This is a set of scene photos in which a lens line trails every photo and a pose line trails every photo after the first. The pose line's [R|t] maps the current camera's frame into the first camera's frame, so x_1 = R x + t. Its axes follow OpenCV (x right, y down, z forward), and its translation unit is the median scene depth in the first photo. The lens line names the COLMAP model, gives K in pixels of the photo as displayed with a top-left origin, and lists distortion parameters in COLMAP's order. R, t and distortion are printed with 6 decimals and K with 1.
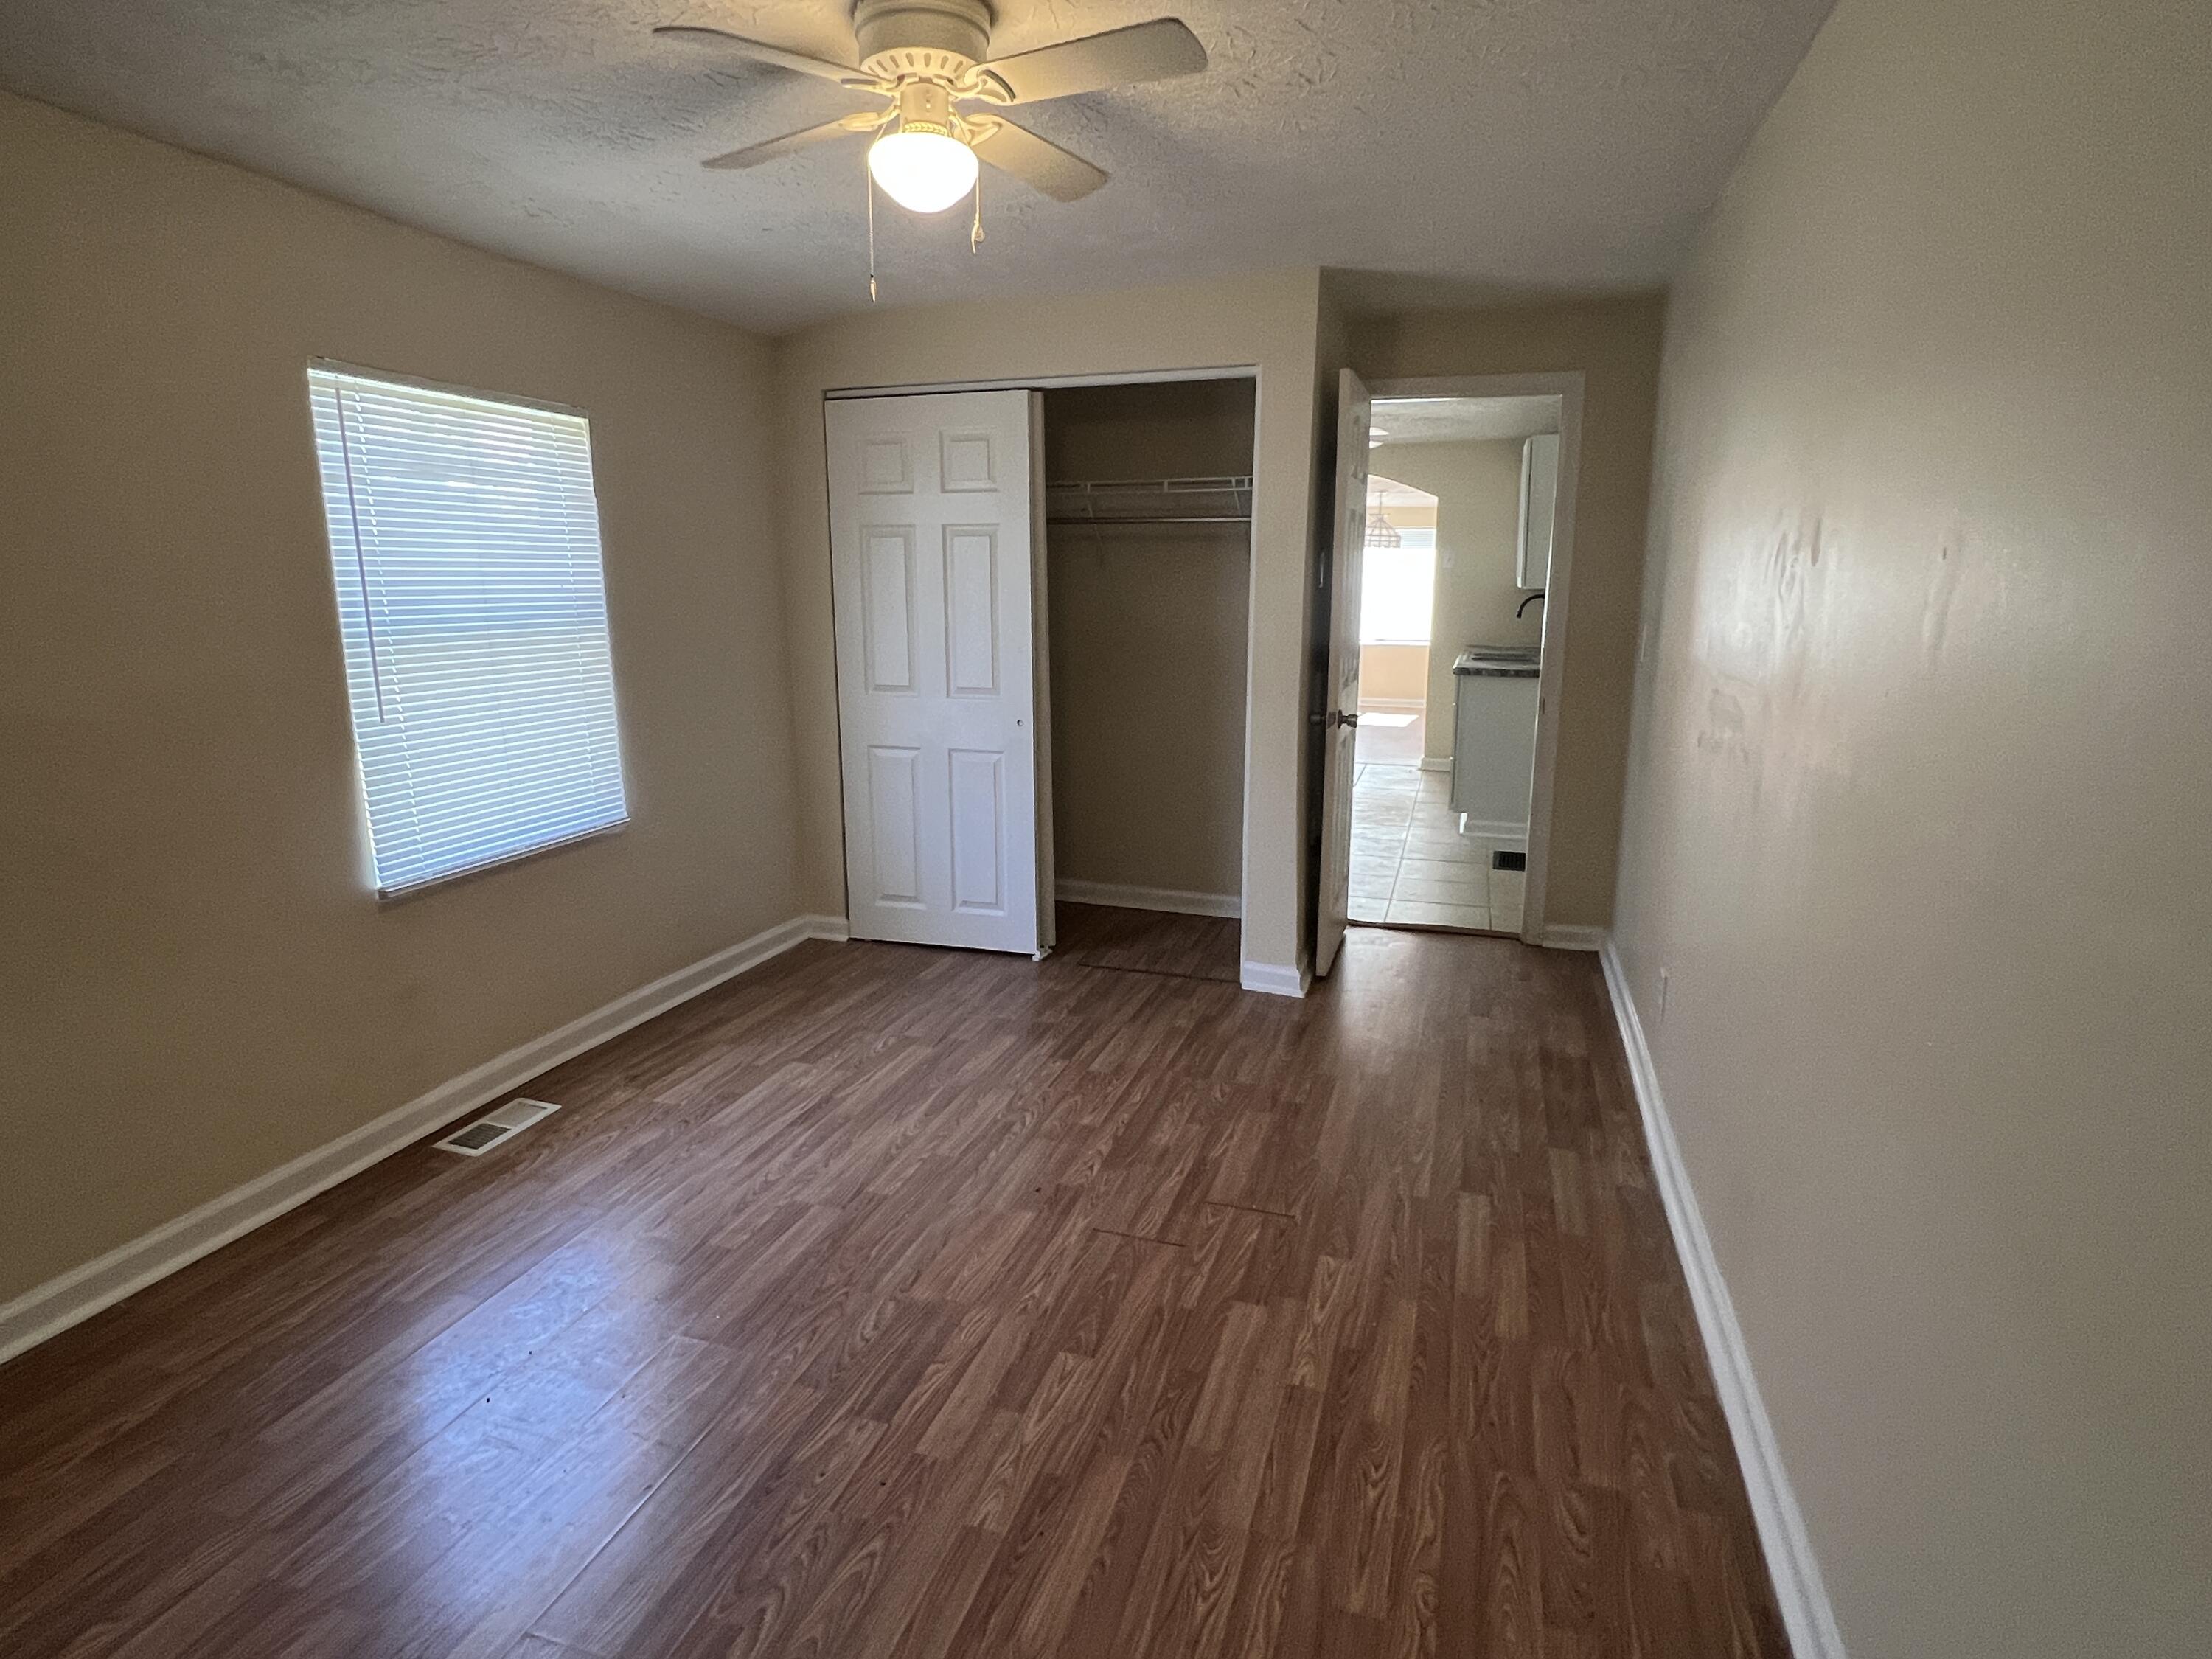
lens RADIAL K [[1155.8, 0, 1087.3], [0, 1155.8, 821.0], [0, 0, 1]] dist [-0.001771, 0.000142]
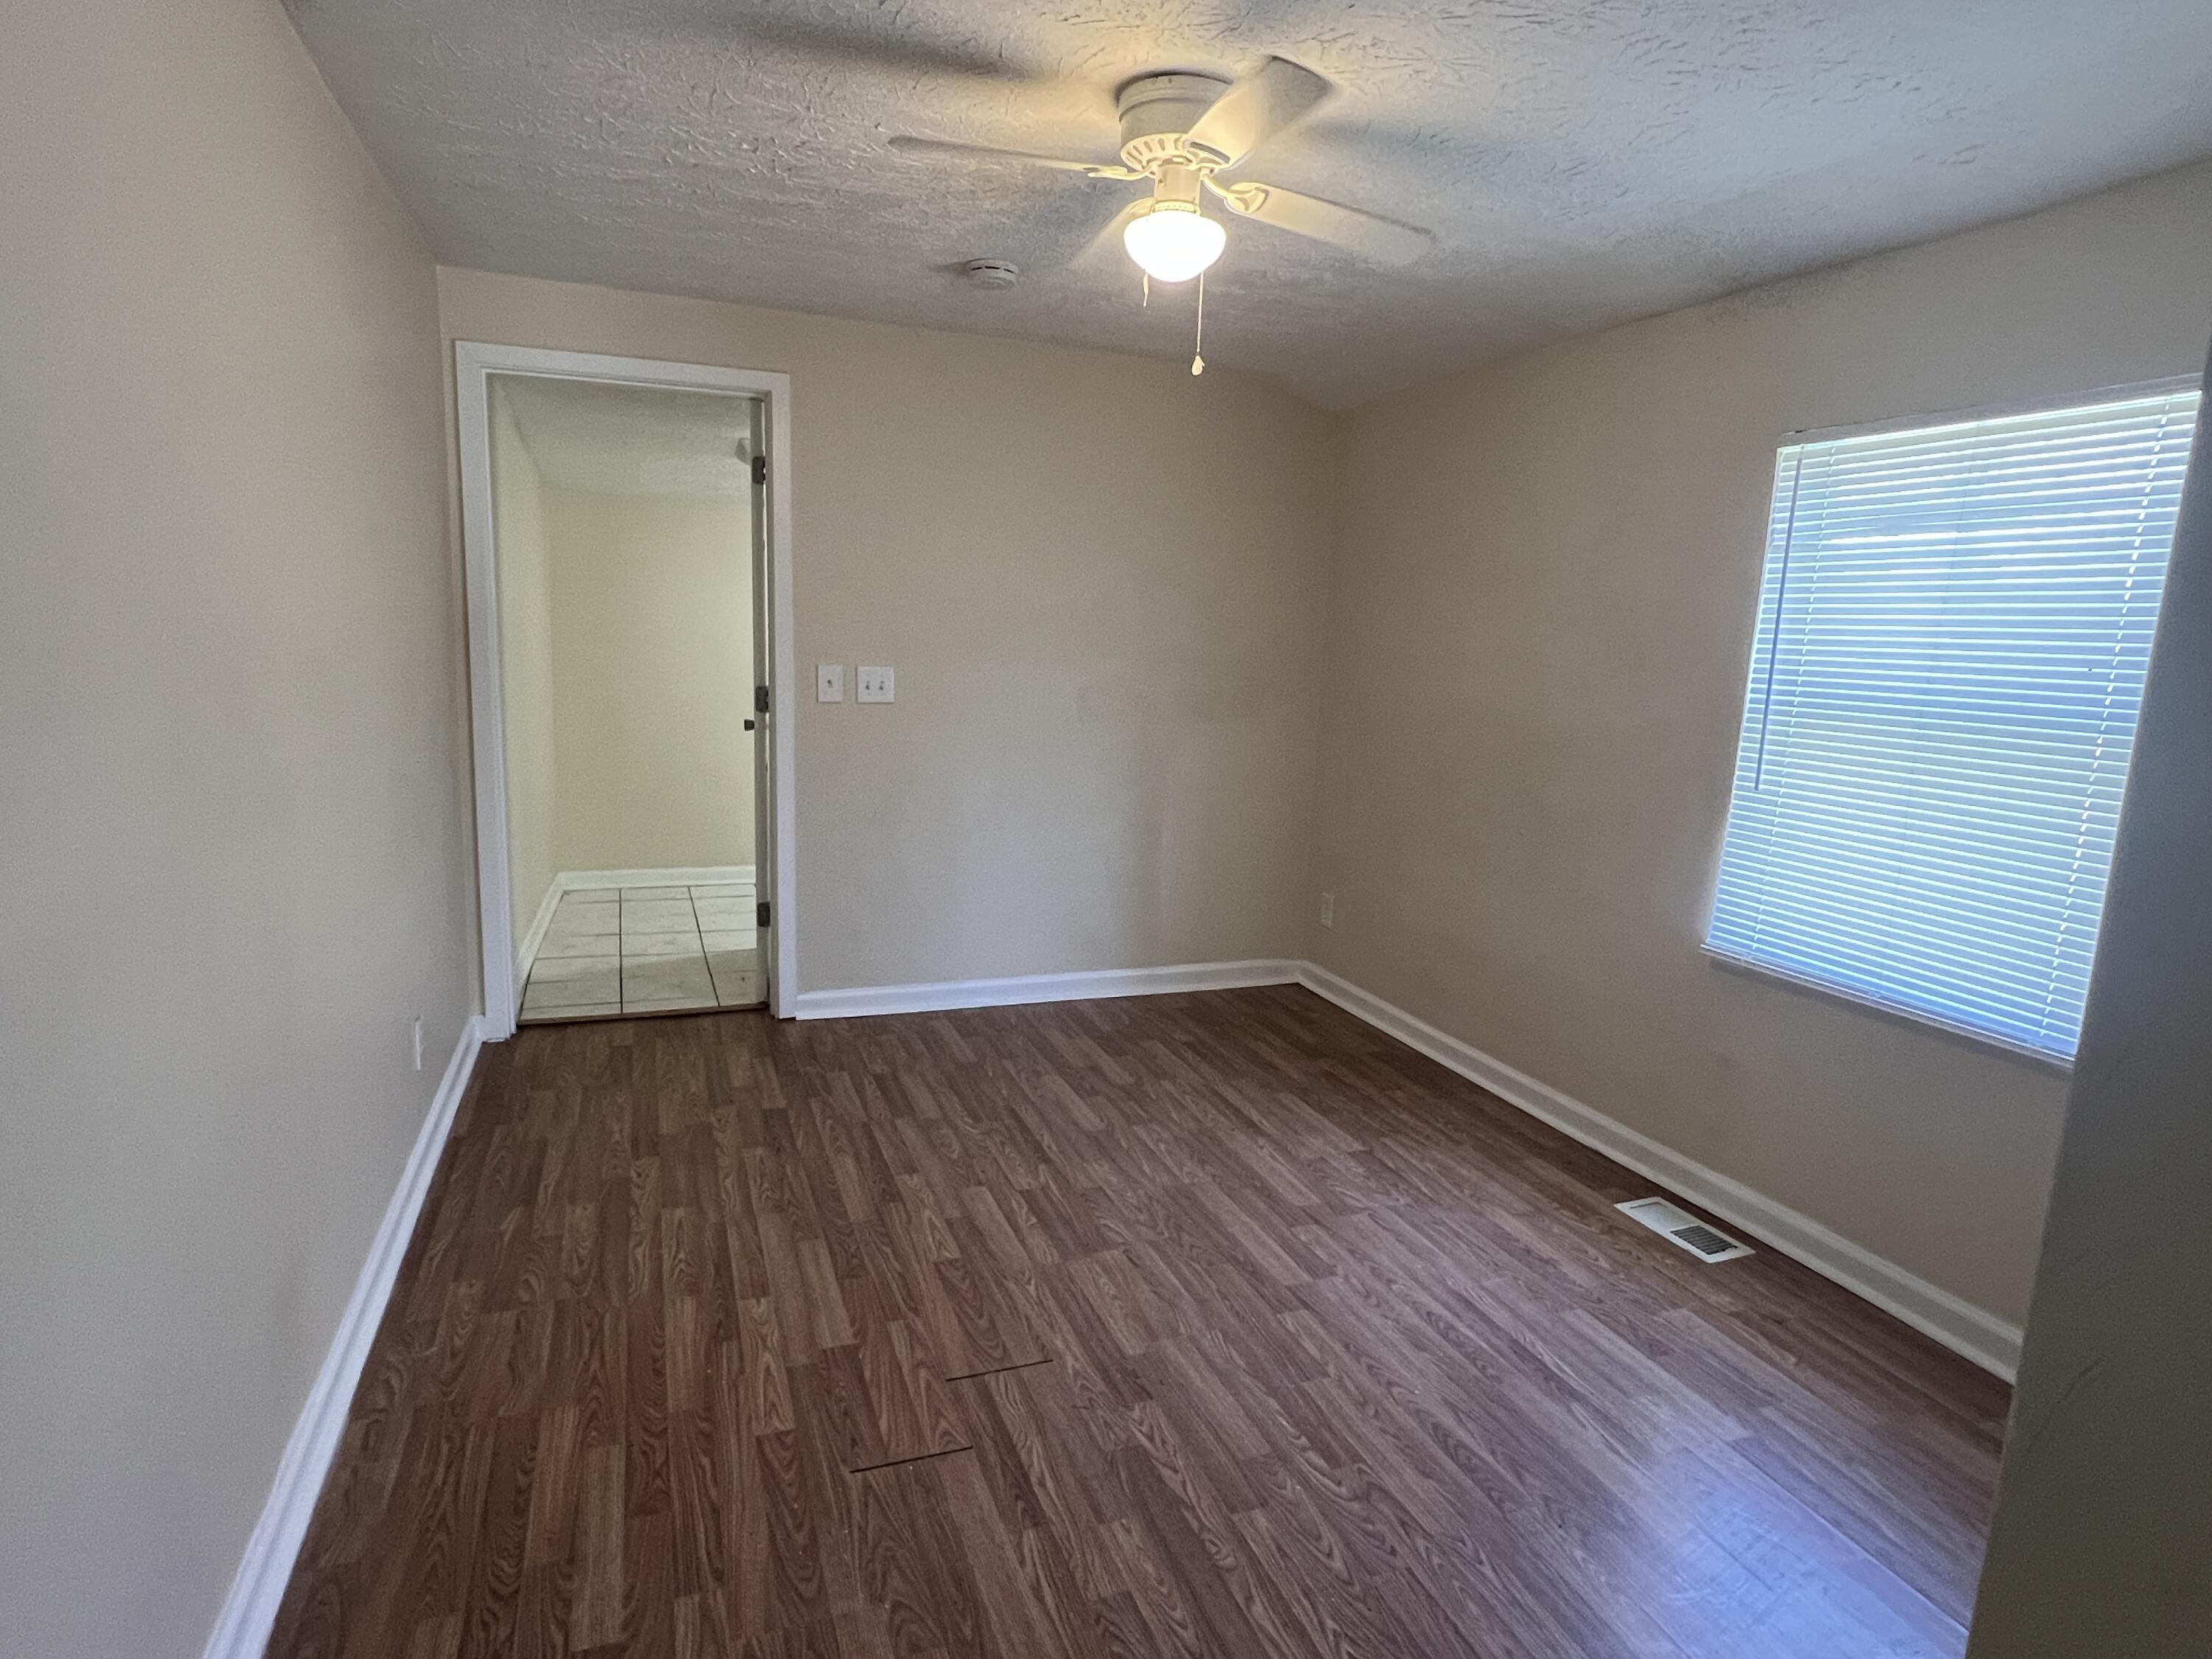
lens RADIAL K [[1155.8, 0, 1087.3], [0, 1155.8, 821.0], [0, 0, 1]] dist [-0.001771, 0.000142]
pose [[-0.768922, 0.078473, -0.634508, 0.511070], [-0.169006, 0.932188, 0.320097, -0.311941], [0.616600, 0.353366, -0.703517, 1.502531]]
